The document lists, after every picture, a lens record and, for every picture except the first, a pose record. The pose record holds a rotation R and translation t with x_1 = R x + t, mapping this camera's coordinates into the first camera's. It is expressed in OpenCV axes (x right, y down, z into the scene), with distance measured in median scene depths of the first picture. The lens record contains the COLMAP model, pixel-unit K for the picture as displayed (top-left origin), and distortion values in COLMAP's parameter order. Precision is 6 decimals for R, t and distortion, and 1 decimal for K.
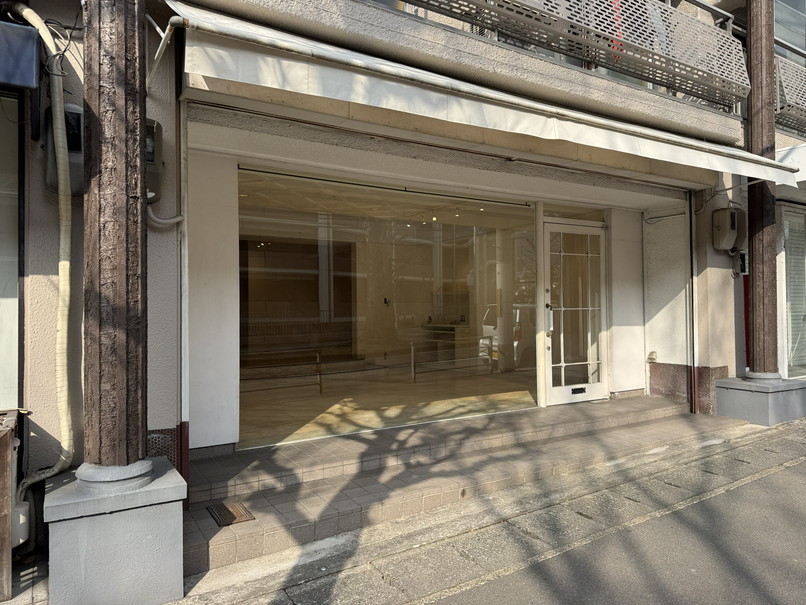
lens RADIAL K [[565.2, 0, 398.9], [0, 565.2, 300.1], [0, 0, 1]] dist [0.016804, -0.023109]
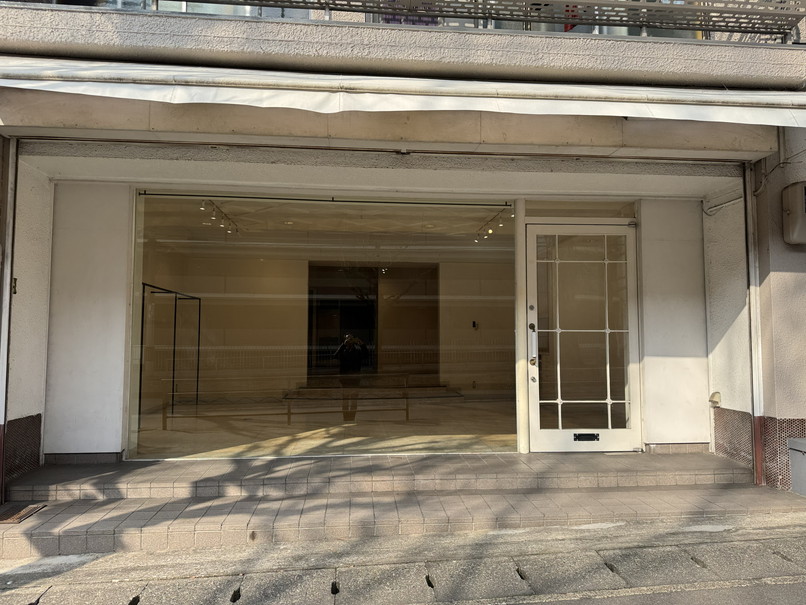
lens RADIAL K [[565.2, 0, 404.2], [0, 565.2, 305.0], [0, 0, 1]] dist [0.016804, -0.023109]
pose [[0.896842, -0.014532, -0.442113, 0.597139], [-0.004560, 0.999104, -0.042088, 0.018350], [0.442329, 0.039762, 0.895971, 0.256925]]
